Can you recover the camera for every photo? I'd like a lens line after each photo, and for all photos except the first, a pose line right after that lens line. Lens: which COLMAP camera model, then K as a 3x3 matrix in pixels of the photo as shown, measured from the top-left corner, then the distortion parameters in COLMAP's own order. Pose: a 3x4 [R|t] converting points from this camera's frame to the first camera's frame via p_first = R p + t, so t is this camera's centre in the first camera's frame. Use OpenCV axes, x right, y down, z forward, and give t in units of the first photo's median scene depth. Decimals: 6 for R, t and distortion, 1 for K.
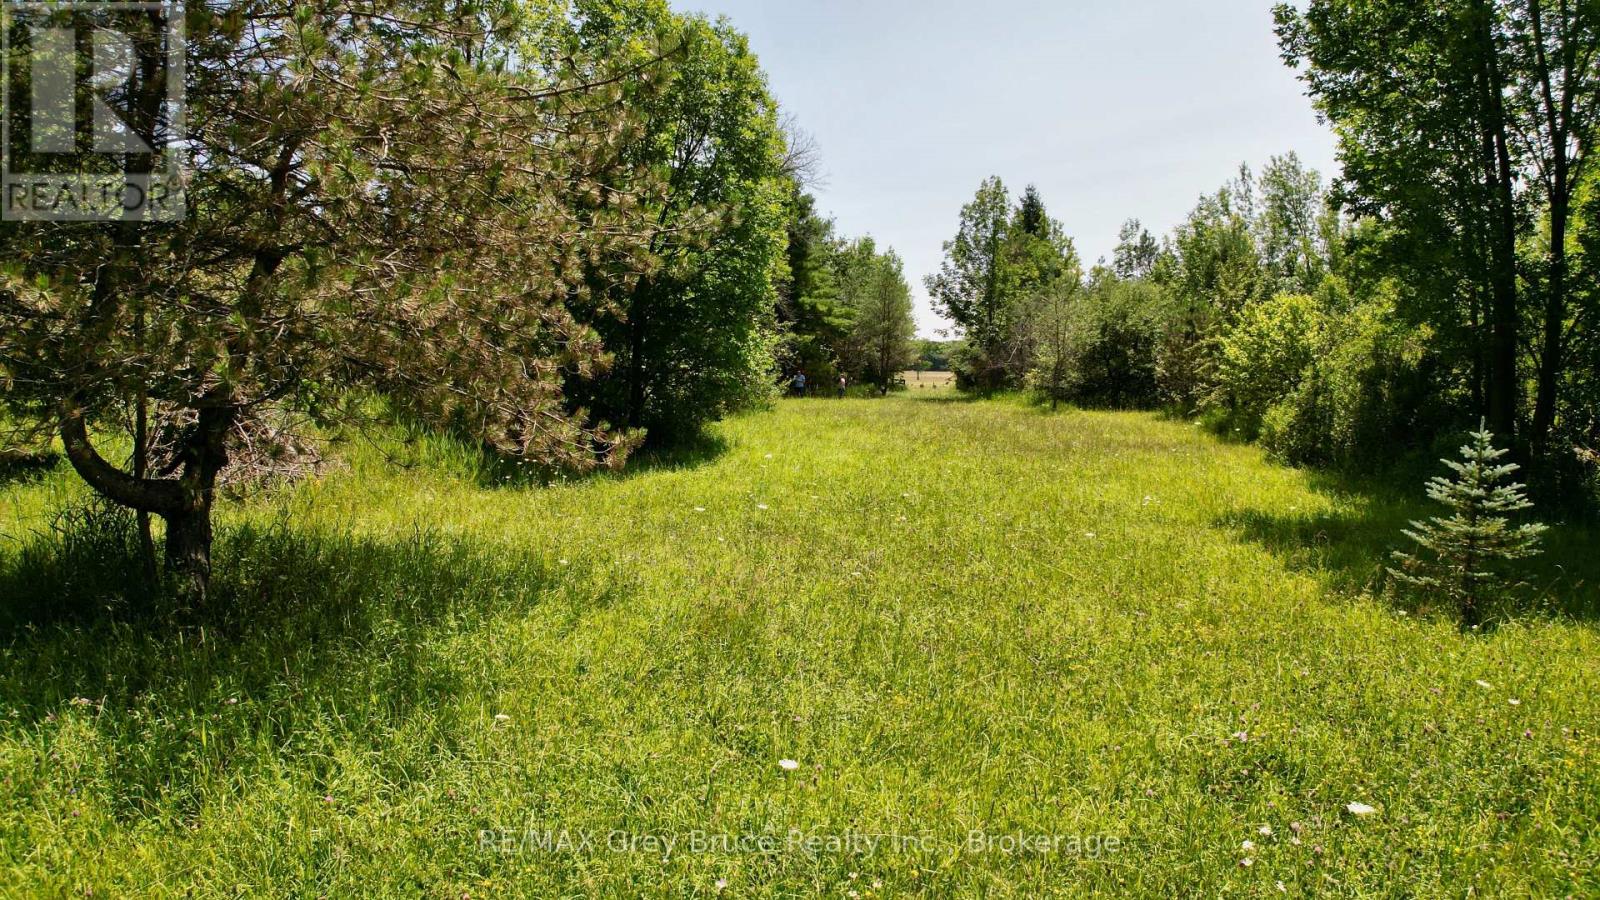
lens RADIAL K [[884.2, 0, 800.0], [0, 884.2, 450.0], [0, 0, 1]] dist [-0.164399, 0.018394]
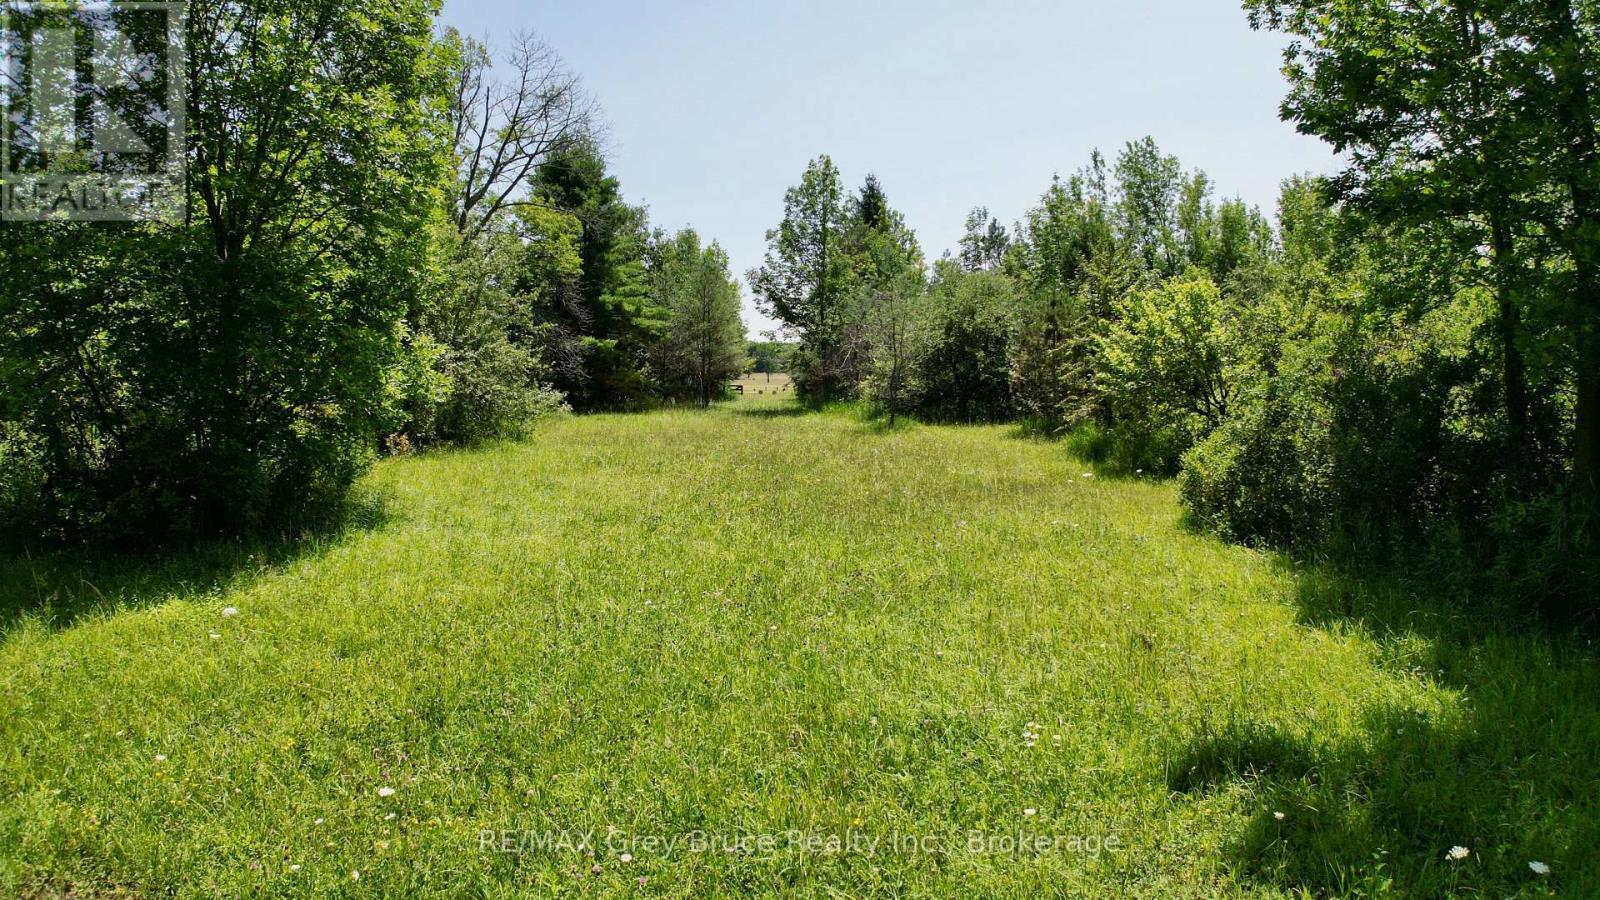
lens RADIAL K [[884.2, 0, 800.0], [0, 884.2, 450.0], [0, 0, 1]] dist [-0.164399, 0.018394]
pose [[0.986466, -0.025644, 0.161949, 0.049673], [0.026152, 0.999657, -0.001008, -0.017656], [-0.161868, 0.005230, 0.986799, 0.132731]]
